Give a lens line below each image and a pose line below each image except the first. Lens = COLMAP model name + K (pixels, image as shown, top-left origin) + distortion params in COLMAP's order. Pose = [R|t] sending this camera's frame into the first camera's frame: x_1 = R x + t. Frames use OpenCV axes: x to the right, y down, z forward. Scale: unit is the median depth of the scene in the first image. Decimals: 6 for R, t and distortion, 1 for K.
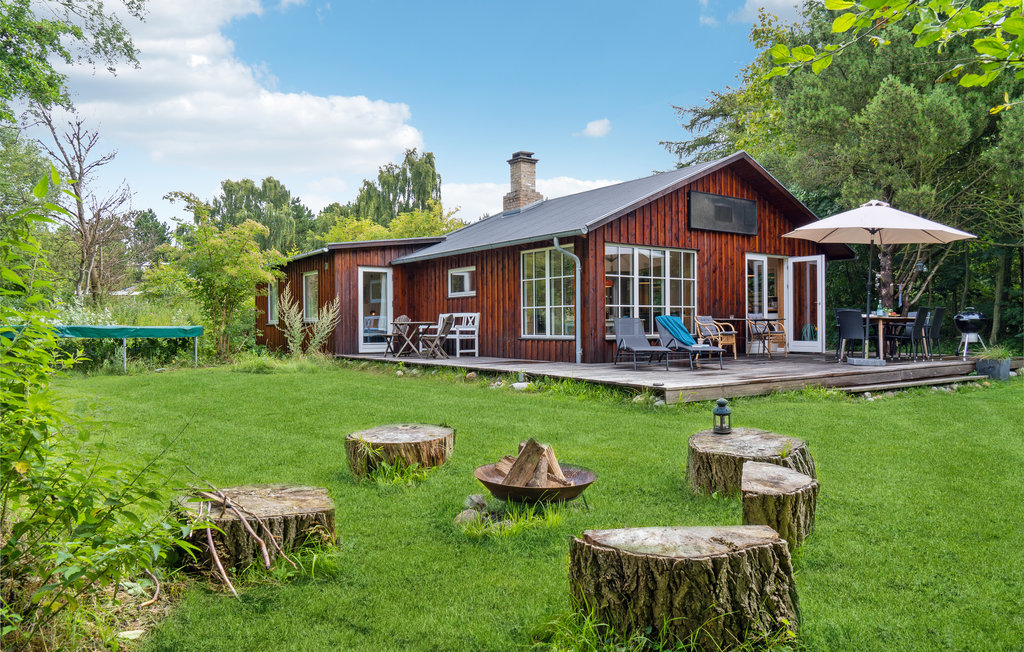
lens RADIAL K [[689.3, 0, 507.4], [0, 689.3, 341.4], [0, 0, 1]] dist [-0.003660, -0.000822]
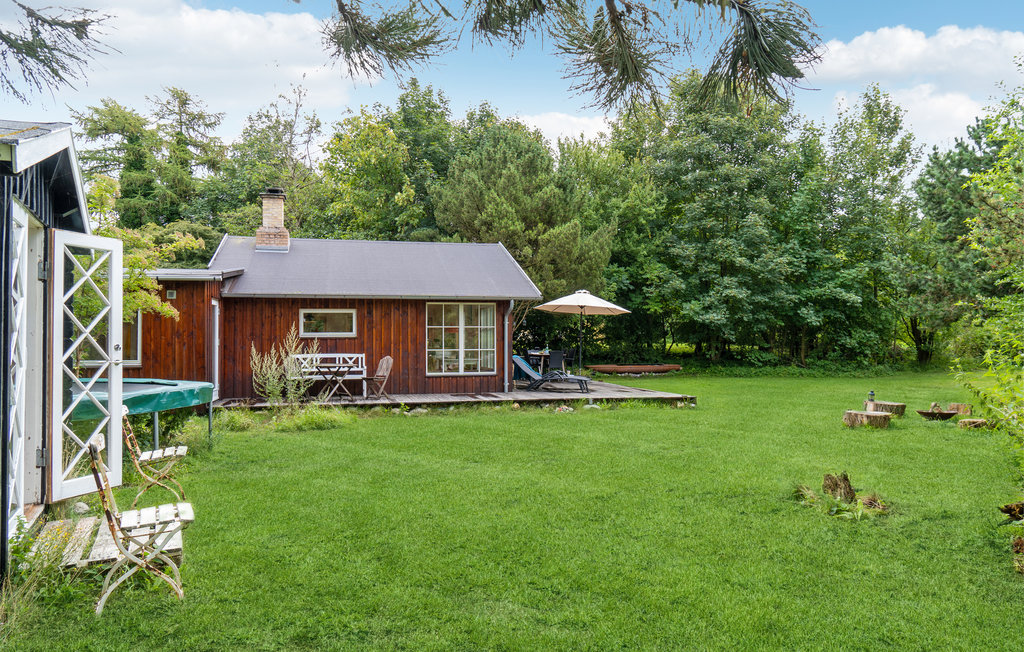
lens RADIAL K [[689.3, 0, 507.4], [0, 689.3, 341.4], [0, 0, 1]] dist [-0.003660, -0.000822]
pose [[0.376789, 0.000769, 0.926299, -1.018996], [0.023143, 0.999680, -0.010244, -0.048011], [-0.926010, 0.025297, 0.376651, 0.424182]]
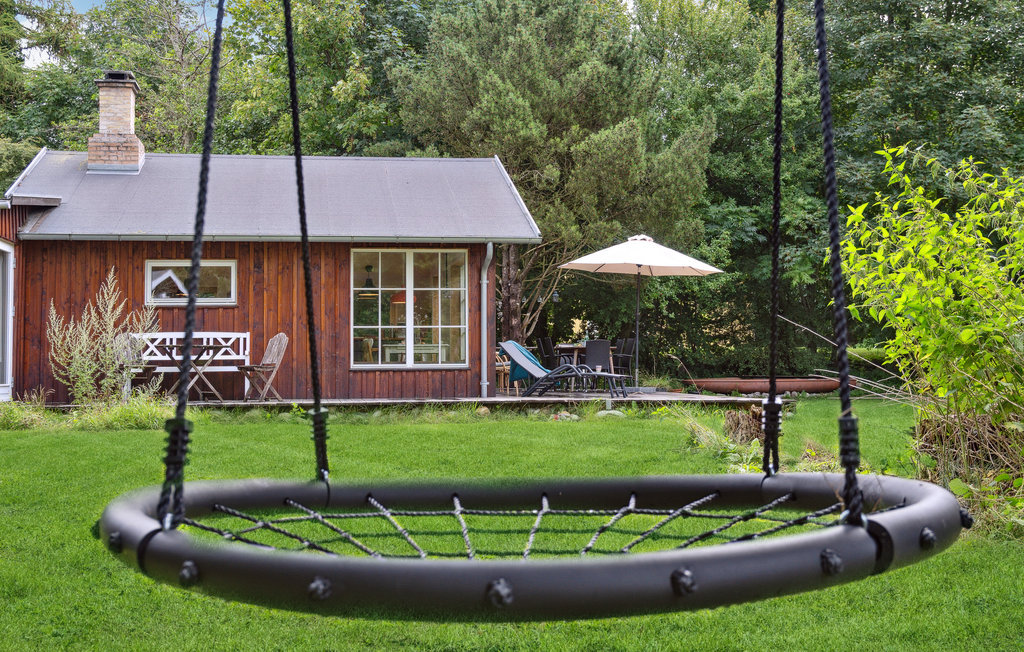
lens RADIAL K [[1280.9, 0, 512.0], [0, 1280.9, 326.0], [0, 0, 1]] dist [0.010484, -0.002320]
pose [[0.454679, 0.029840, 0.890156, -1.090766], [0.026204, 0.998558, -0.046858, 0.017317], [-0.890270, 0.044631, 0.453241, 0.243133]]
